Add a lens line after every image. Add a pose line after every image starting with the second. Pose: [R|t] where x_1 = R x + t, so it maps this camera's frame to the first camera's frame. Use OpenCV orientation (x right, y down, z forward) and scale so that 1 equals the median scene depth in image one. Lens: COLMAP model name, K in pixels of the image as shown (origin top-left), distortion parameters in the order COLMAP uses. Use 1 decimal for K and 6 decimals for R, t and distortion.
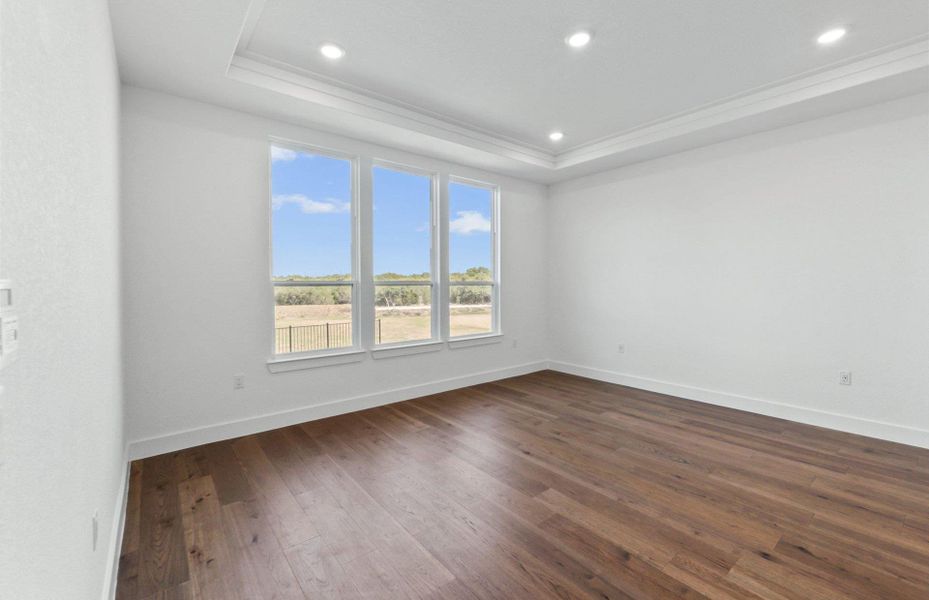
lens RADIAL K [[390.4, 0, 461.4], [0, 390.4, 294.9], [0, 0, 1]] dist [-0.001020, 0.000511]
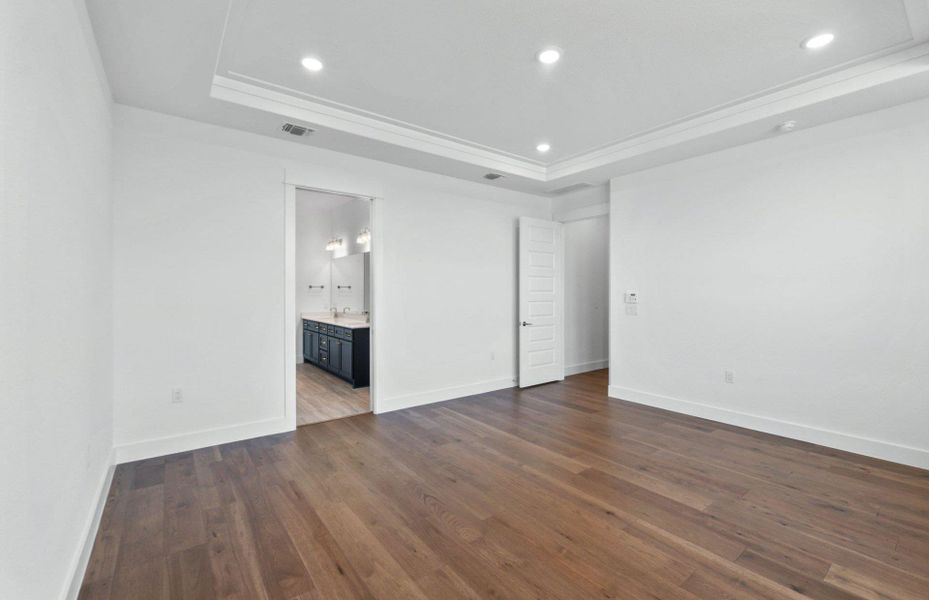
lens RADIAL K [[390.4, 0, 466.3], [0, 390.4, 294.3], [0, 0, 1]] dist [-0.001020, 0.000511]
pose [[-0.999771, 0.006485, 0.020388, 0.422976], [0.007147, 0.999444, 0.032559, -0.056612], [-0.020166, 0.032697, -0.999262, 1.715568]]
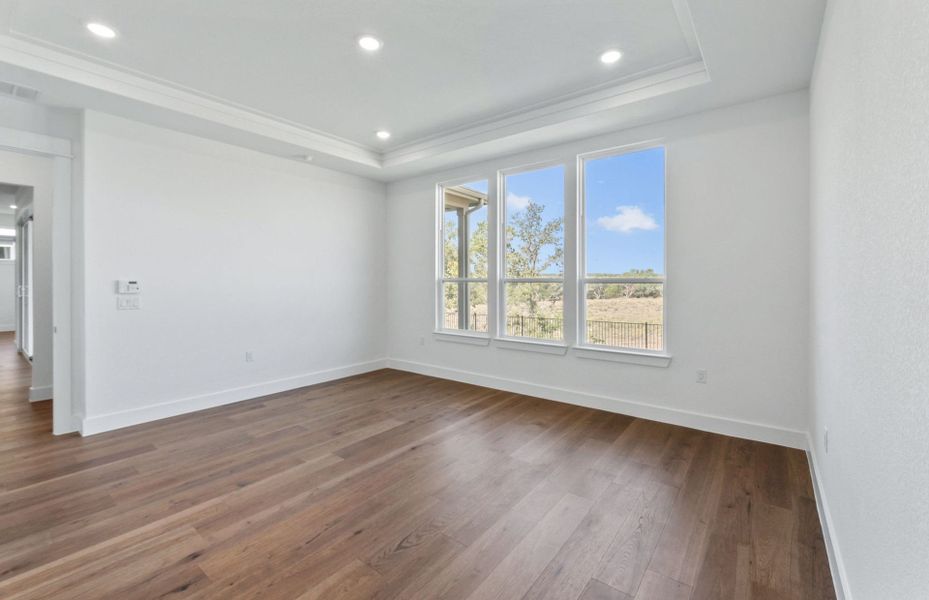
lens RADIAL K [[390.4, 0, 468.9], [0, 390.4, 287.4], [0, 0, 1]] dist [-0.001020, 0.000511]
pose [[0.234816, 0.022632, -0.971776, 1.145999], [-0.030050, 0.999420, 0.016014, -0.034324], [0.971575, 0.025442, 0.235360, 0.862554]]
